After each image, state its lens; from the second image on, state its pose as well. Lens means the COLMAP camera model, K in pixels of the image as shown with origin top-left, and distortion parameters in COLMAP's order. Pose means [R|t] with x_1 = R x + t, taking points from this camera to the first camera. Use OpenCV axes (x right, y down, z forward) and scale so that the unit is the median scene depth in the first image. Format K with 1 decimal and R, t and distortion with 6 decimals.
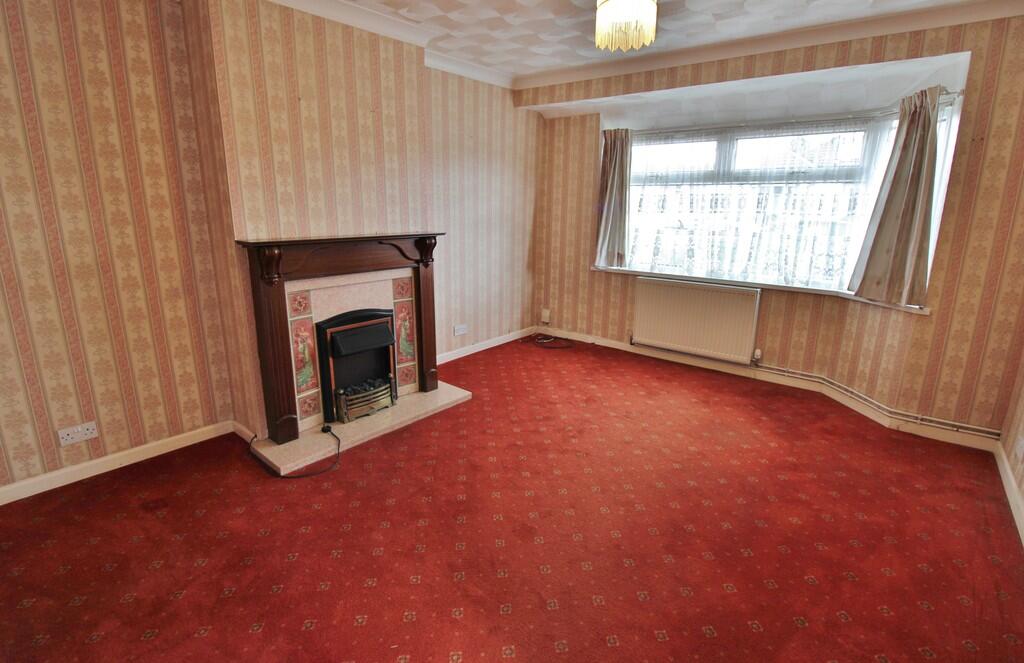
lens RADIAL K [[478.0, 0, 512.0], [0, 478.0, 331.5], [0, 0, 1]] dist [-0.001383, -0.010079]
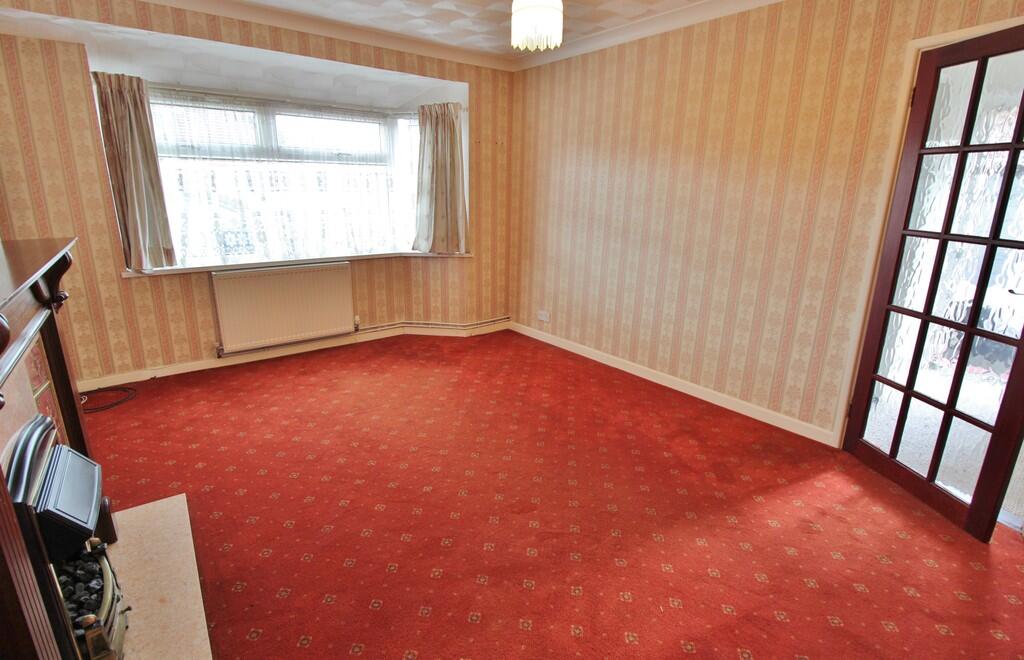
lens RADIAL K [[478.0, 0, 512.0], [0, 478.0, 330.0], [0, 0, 1]] dist [-0.001383, -0.010079]
pose [[0.231542, -0.281921, 0.931079, -0.447651], [0.239281, 0.944190, 0.226386, -0.096926], [-0.942938, 0.170372, 0.286078, 0.354300]]
